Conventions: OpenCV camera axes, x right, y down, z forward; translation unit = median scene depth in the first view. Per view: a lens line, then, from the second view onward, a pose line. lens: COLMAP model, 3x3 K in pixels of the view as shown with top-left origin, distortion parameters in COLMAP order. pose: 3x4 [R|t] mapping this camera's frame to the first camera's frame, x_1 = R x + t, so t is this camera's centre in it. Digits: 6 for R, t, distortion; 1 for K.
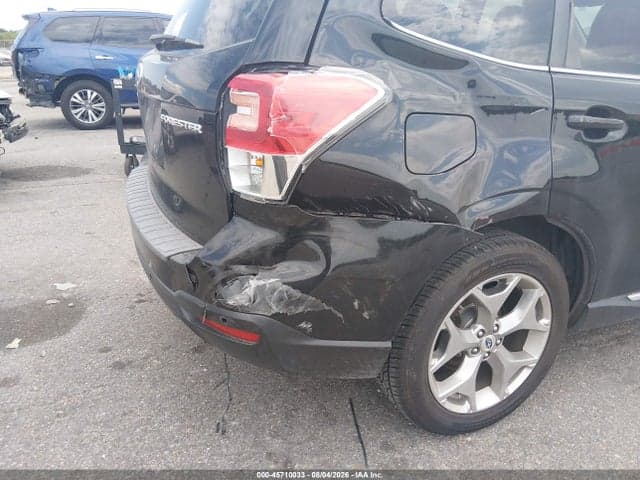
lens RADIAL K [[476.0, 0, 324.1], [0, 476.0, 241.9], [0, 0, 1]] dist [0.100431, -0.155158]
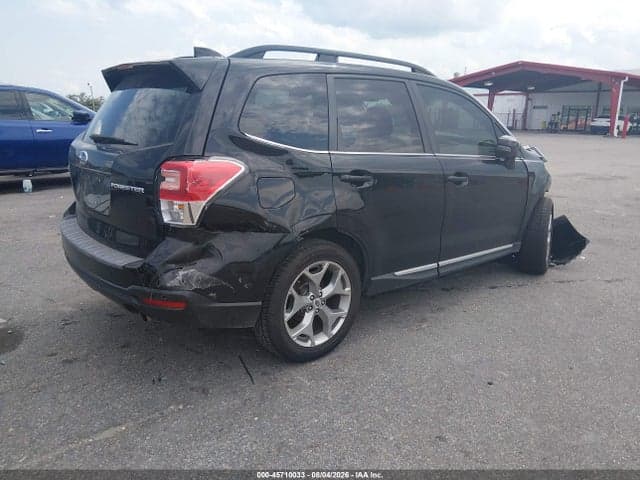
lens RADIAL K [[476.0, 0, 324.1], [0, 476.0, 241.9], [0, 0, 1]] dist [0.100431, -0.155158]
pose [[0.959189, -0.076350, 0.272263, -0.104670], [0.105166, 0.990111, -0.092848, 0.178035], [-0.262482, 0.117692, 0.957733, -0.808655]]
